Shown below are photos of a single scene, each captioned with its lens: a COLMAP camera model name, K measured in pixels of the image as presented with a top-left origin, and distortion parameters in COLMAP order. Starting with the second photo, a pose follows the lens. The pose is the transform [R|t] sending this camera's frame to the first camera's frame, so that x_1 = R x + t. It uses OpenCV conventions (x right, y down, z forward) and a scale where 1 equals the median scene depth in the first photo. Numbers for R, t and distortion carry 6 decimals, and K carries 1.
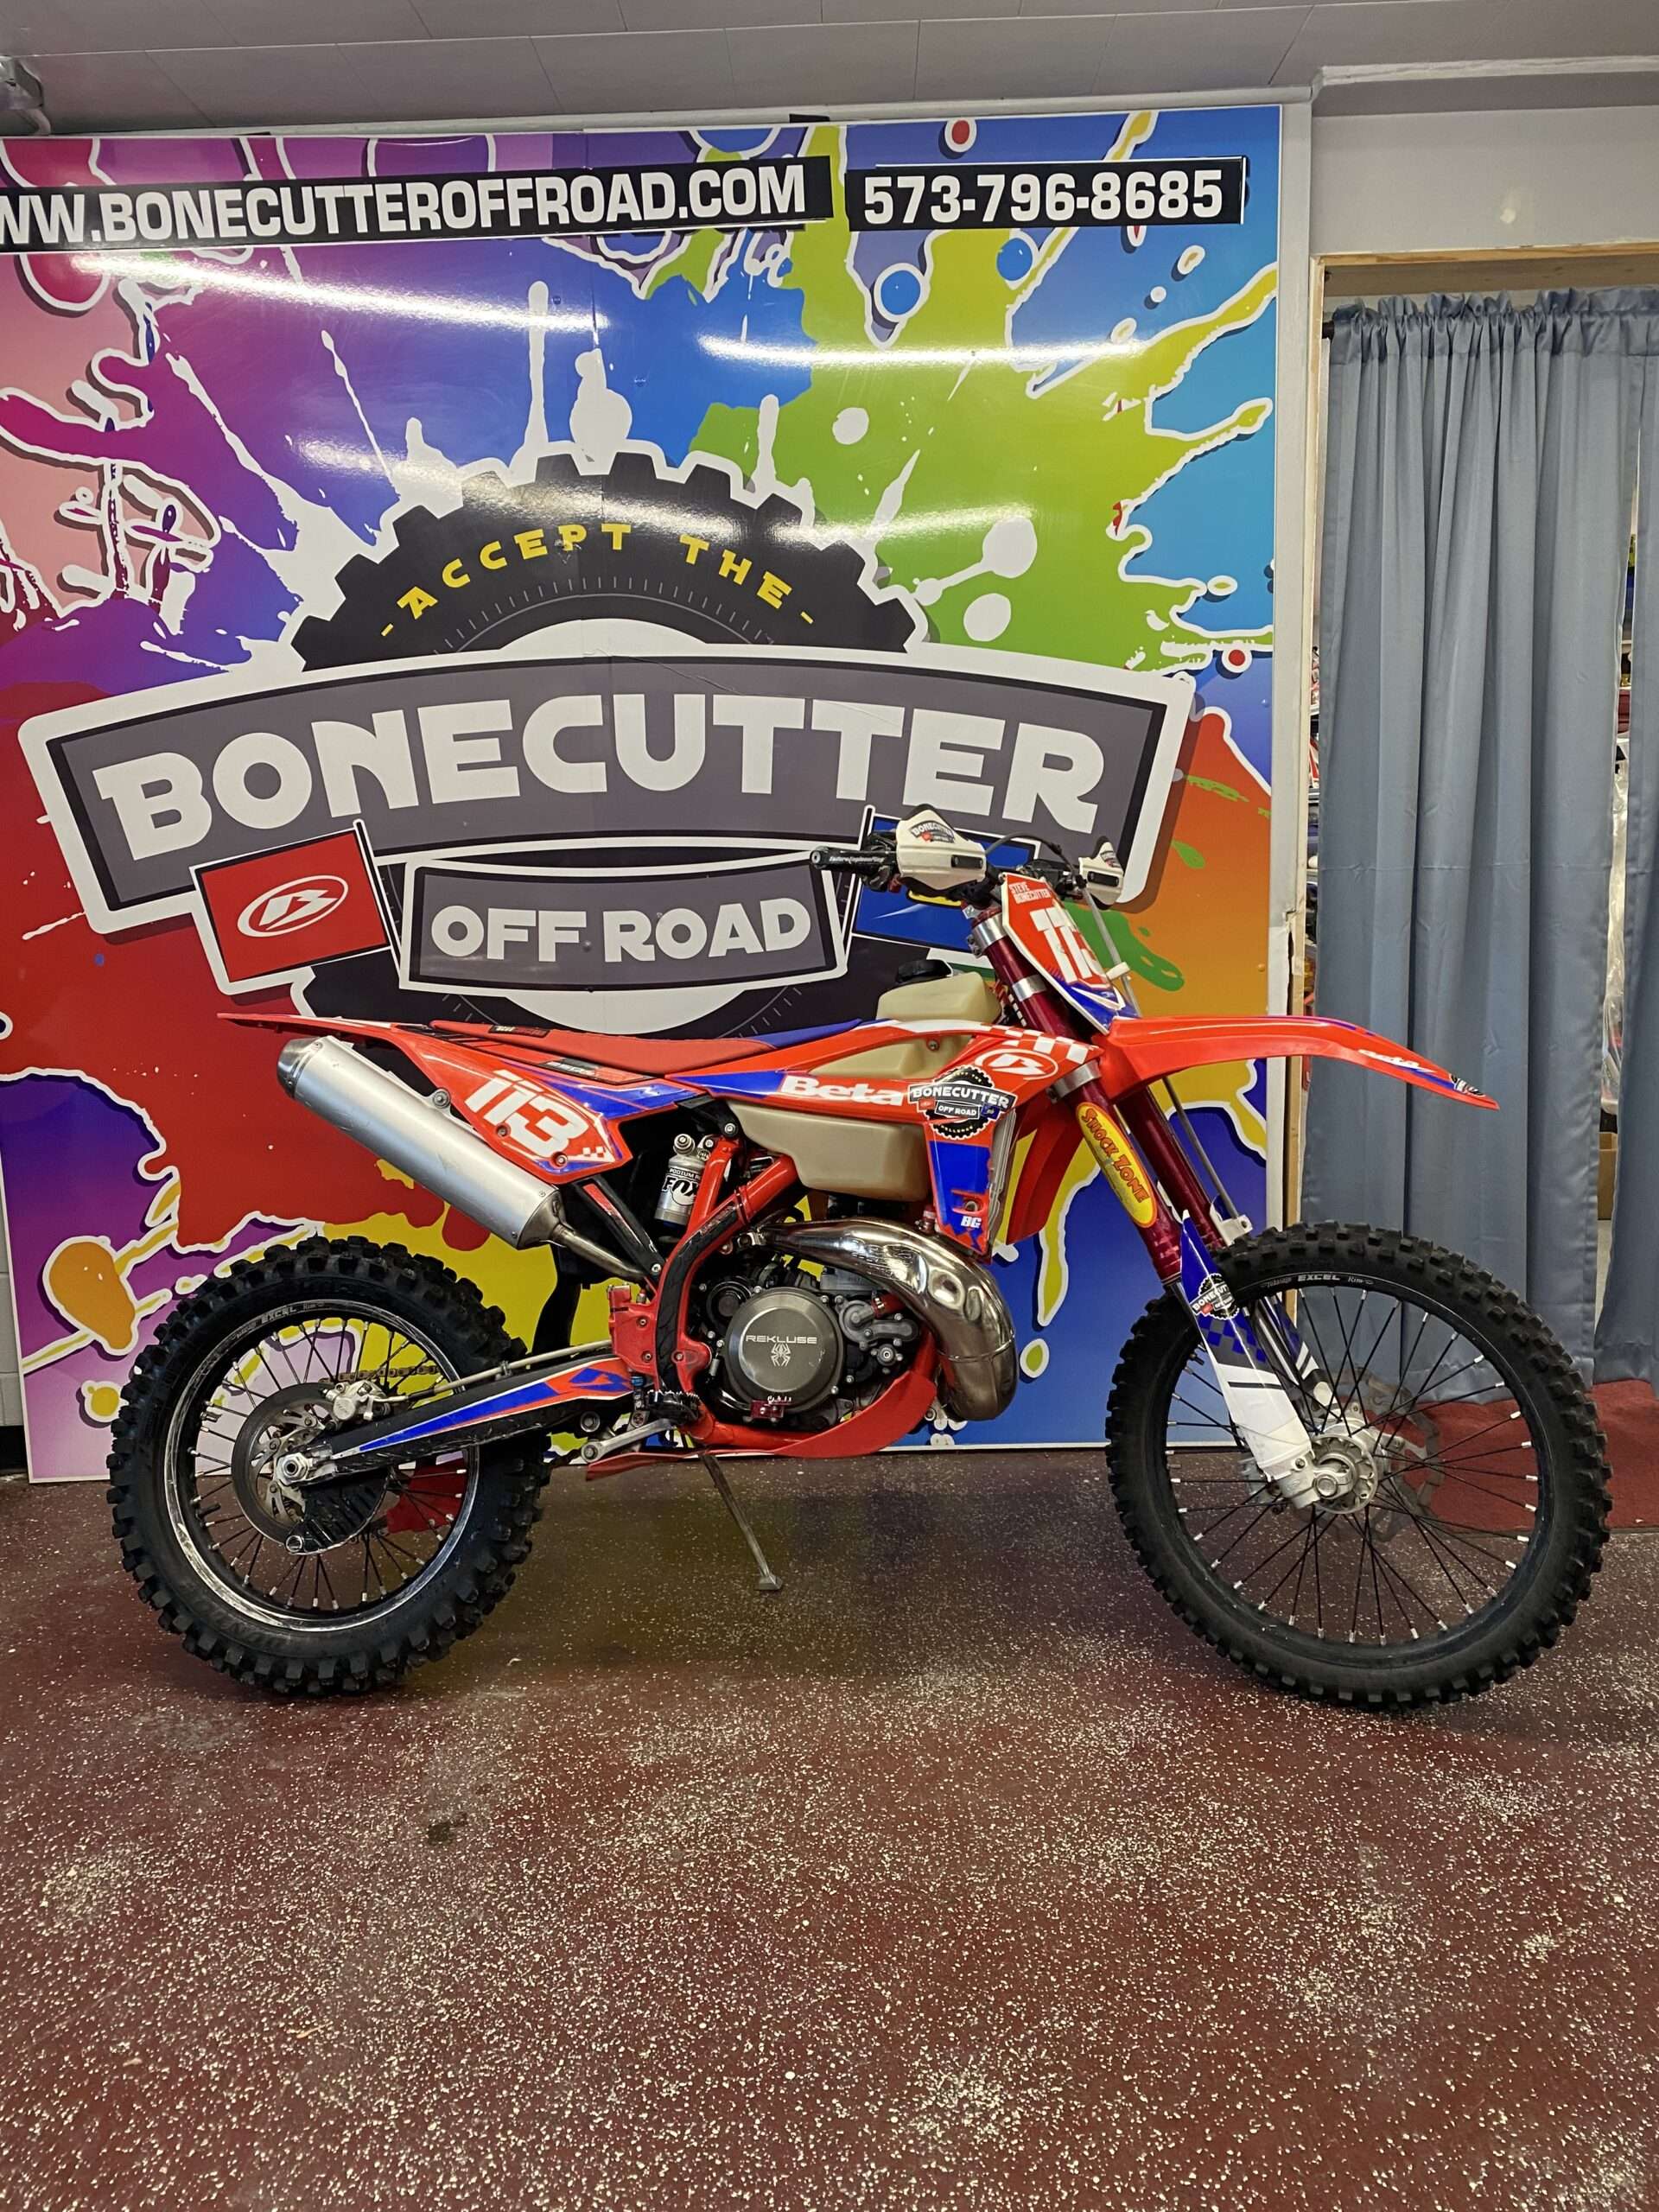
lens RADIAL K [[1674.1, 0, 808.1], [0, 1674.1, 1094.6], [0, 0, 1]] dist [0.008903, -0.017544]
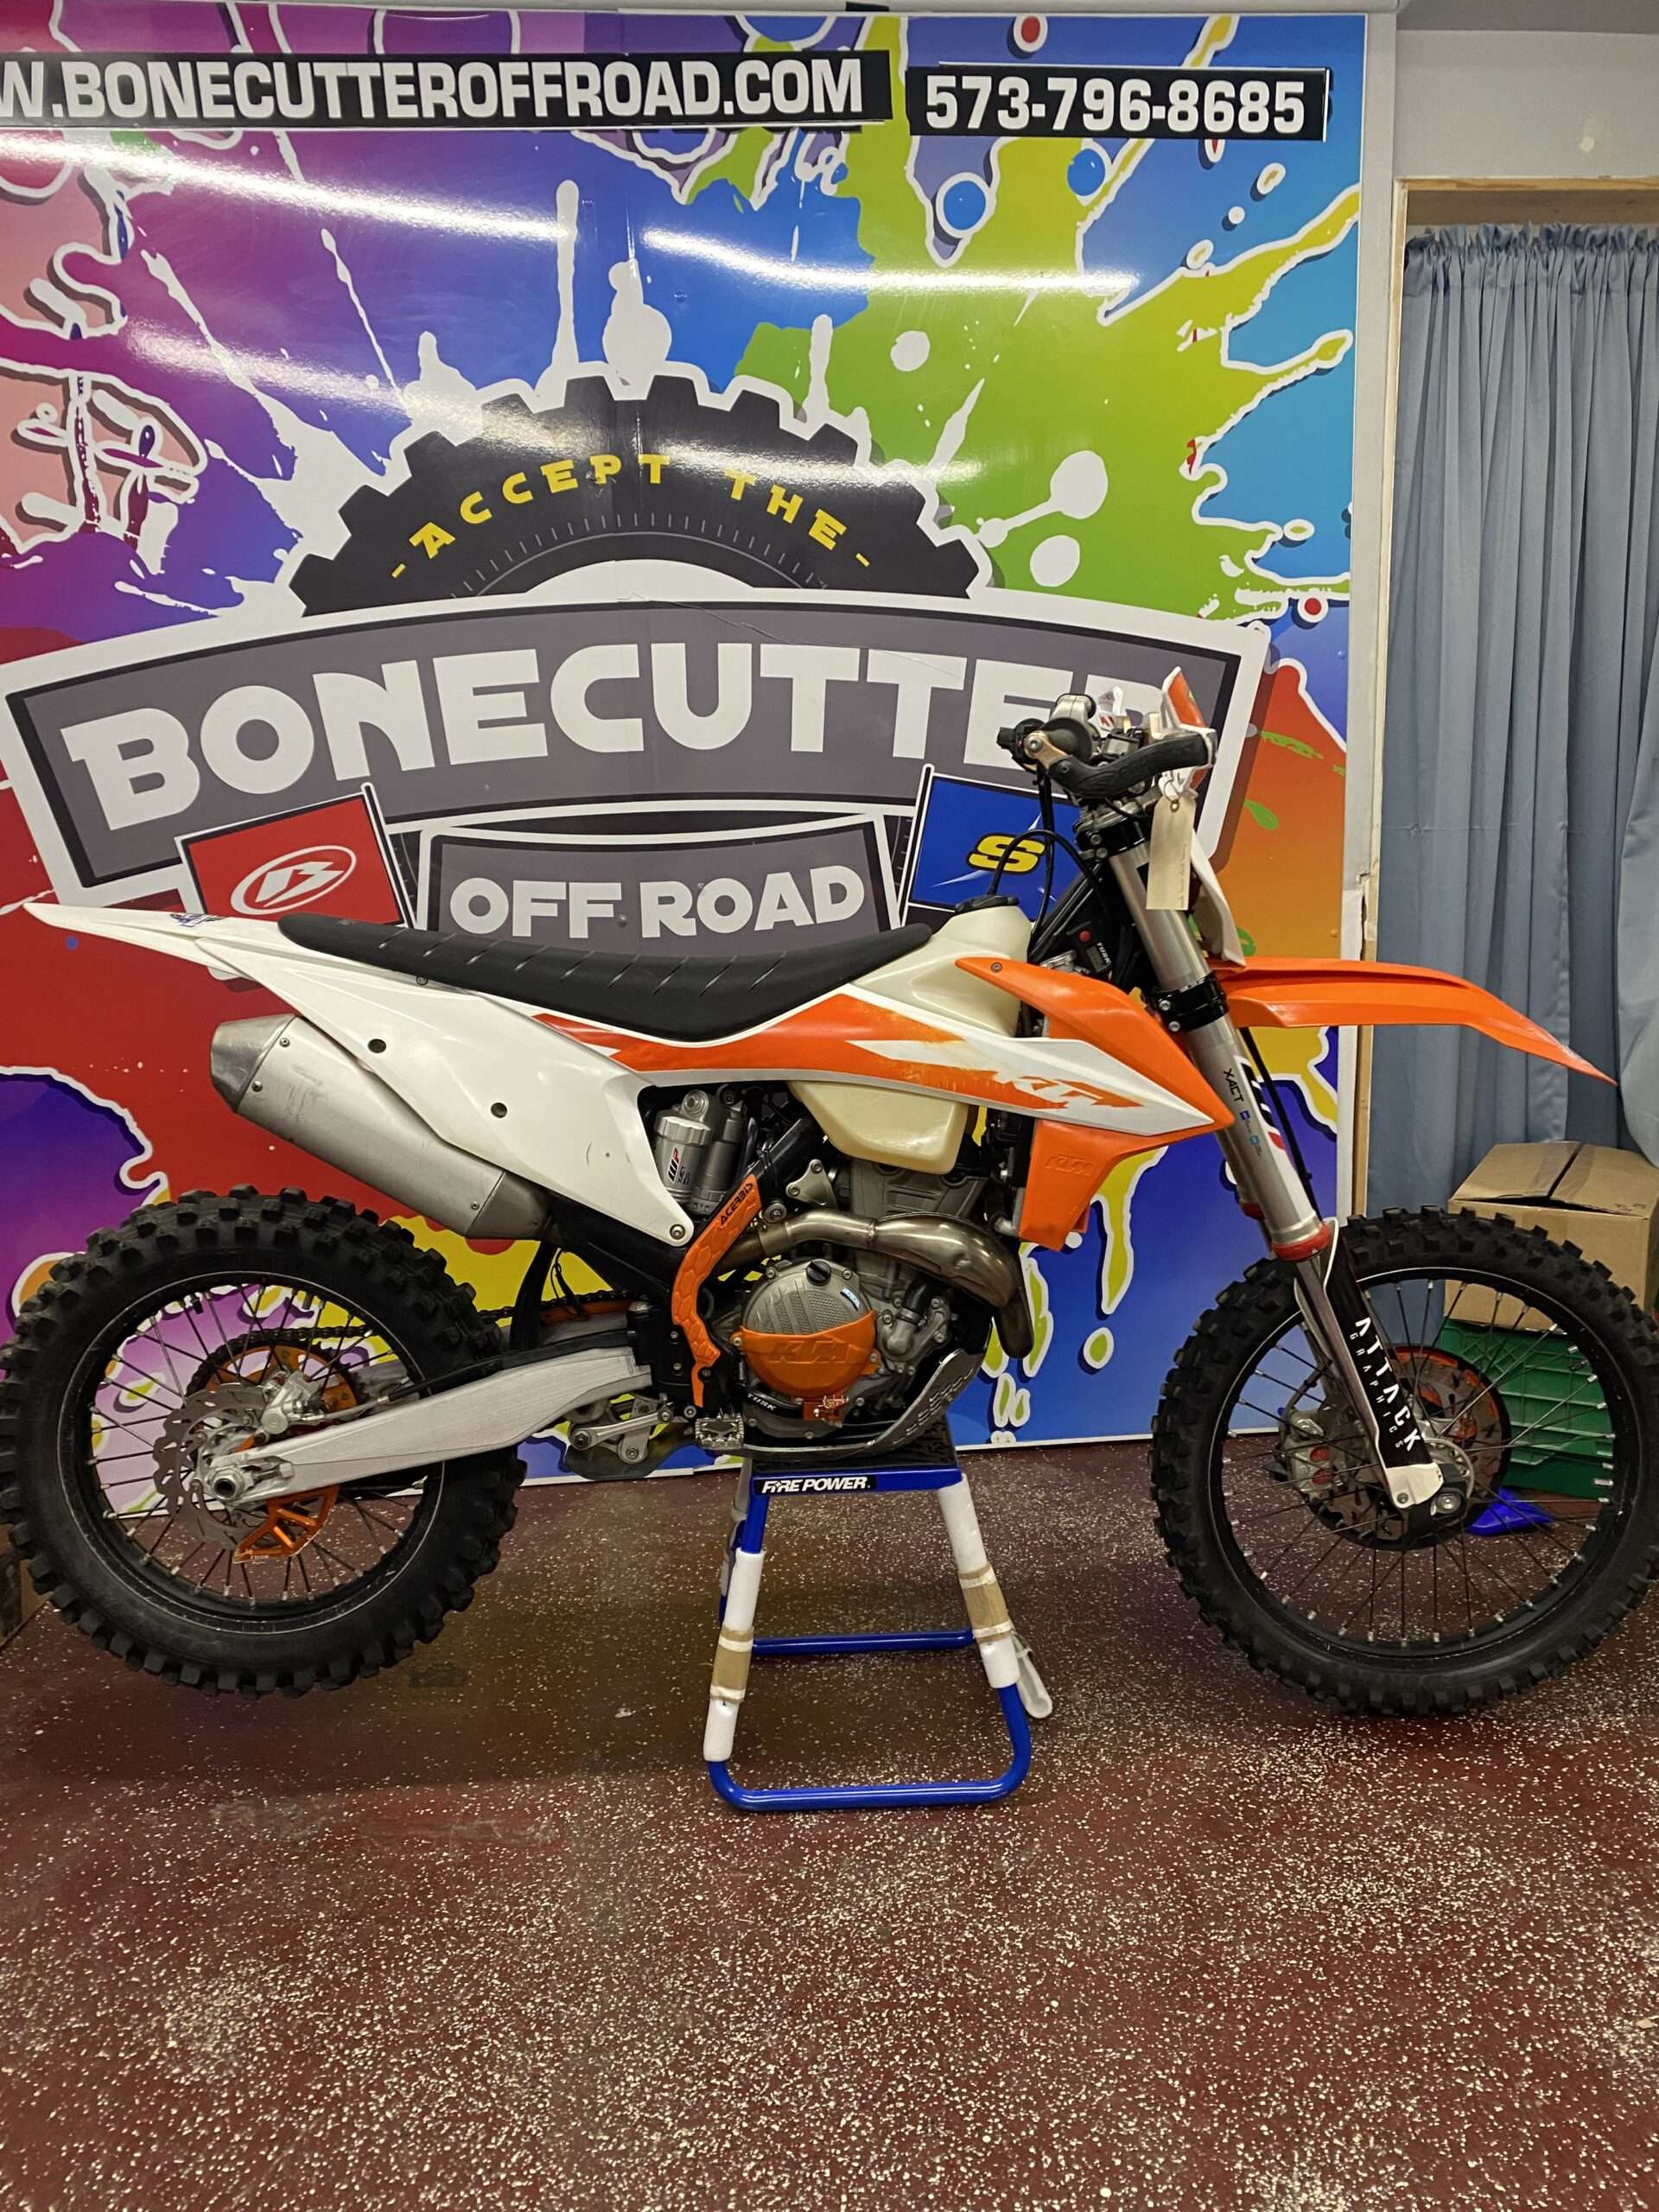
lens RADIAL K [[1674.1, 0, 783.1], [0, 1674.1, 1100.2], [0, 0, 1]] dist [0.008903, -0.017544]
pose [[0.994694, -0.023902, 0.100061, -0.144170], [0.021121, 0.999363, 0.028760, -0.015282], [-0.100685, -0.026494, 0.994566, 0.079611]]
